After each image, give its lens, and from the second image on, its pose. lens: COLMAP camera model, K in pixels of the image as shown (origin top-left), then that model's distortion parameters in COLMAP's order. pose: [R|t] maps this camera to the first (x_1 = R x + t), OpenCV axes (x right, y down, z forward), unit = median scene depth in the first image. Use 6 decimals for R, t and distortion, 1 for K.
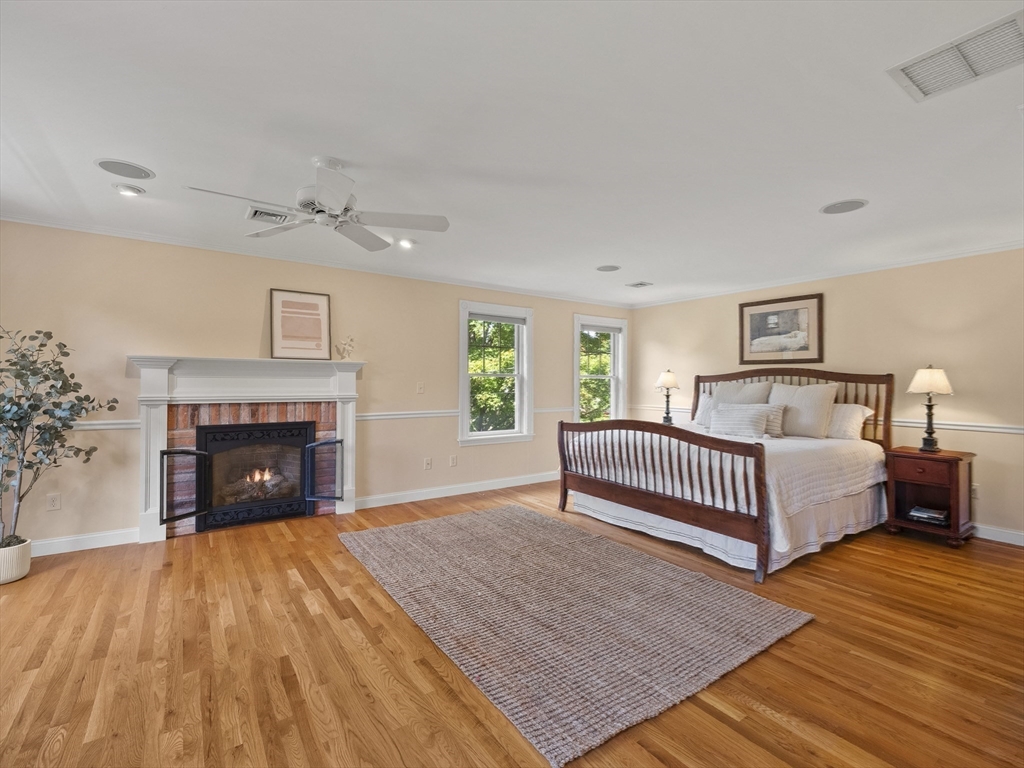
lens RADIAL K [[472.7, 0, 513.3], [0, 472.7, 383.2], [0, 0, 1]] dist [0.001355, 0.000675]
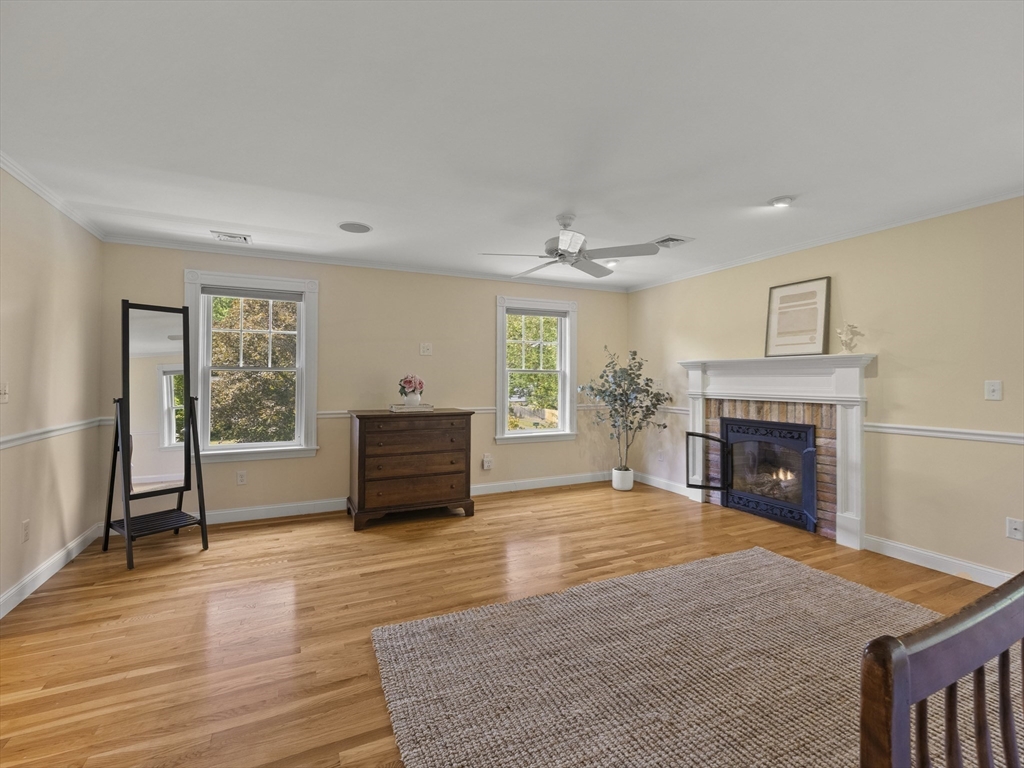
lens RADIAL K [[472.7, 0, 513.8], [0, 472.7, 379.2], [0, 0, 1]] dist [0.001355, 0.000675]
pose [[-0.169132, -0.005158, -0.985580, 0.596650], [-0.003155, 0.999984, -0.004692, 0.000964], [0.985588, 0.002316, -0.169146, 0.668443]]
